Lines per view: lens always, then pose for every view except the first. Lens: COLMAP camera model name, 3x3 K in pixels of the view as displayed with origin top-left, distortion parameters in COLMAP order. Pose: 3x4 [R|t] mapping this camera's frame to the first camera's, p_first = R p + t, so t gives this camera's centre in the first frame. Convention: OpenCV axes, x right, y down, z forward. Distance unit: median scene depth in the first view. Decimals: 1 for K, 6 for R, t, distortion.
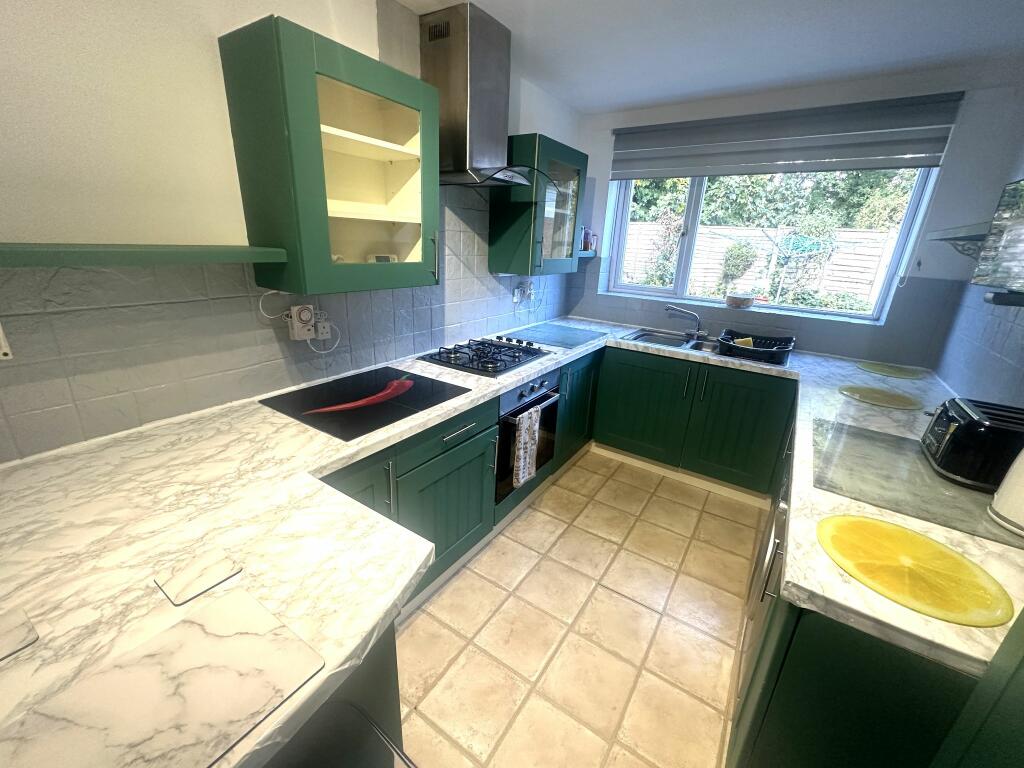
lens RADIAL K [[417.1, 0, 508.9], [0, 417.1, 383.0], [0, 0, 1]] dist [-0.001458, -0.000268]
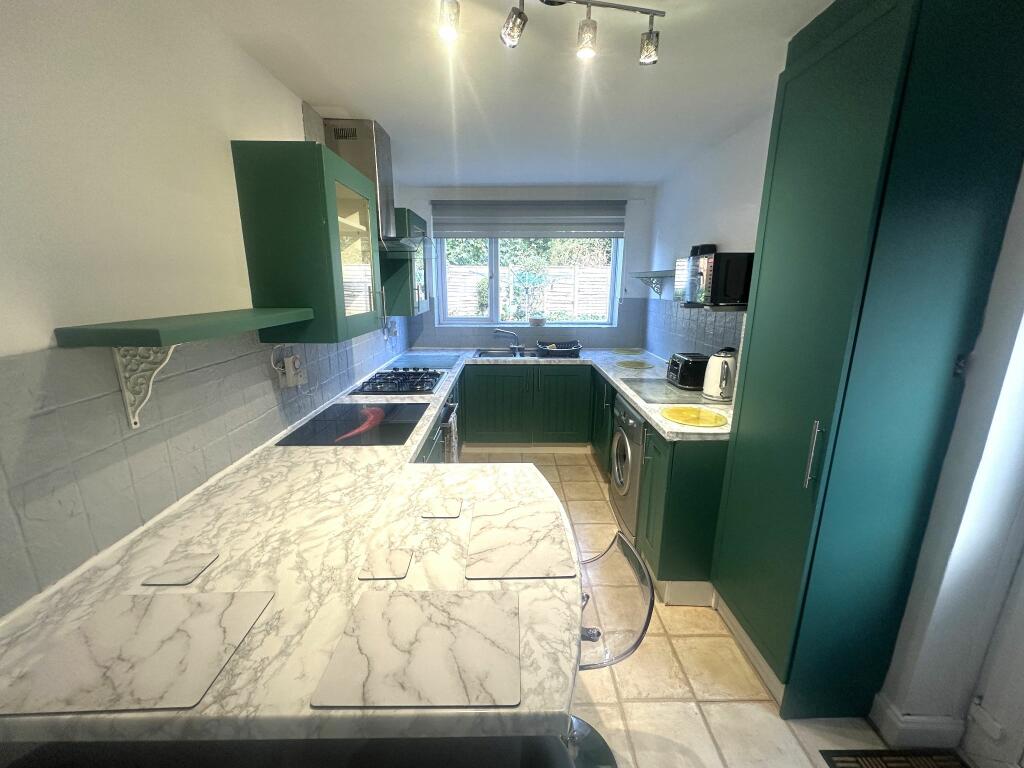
lens RADIAL K [[417.1, 0, 508.9], [0, 417.1, 383.0], [0, 0, 1]] dist [-0.001458, -0.000268]
pose [[0.827008, -0.170407, 0.535741, -0.675953], [0.213522, 0.976755, -0.018924, 0.037984], [-0.520063, 0.130043, 0.844170, -0.283504]]
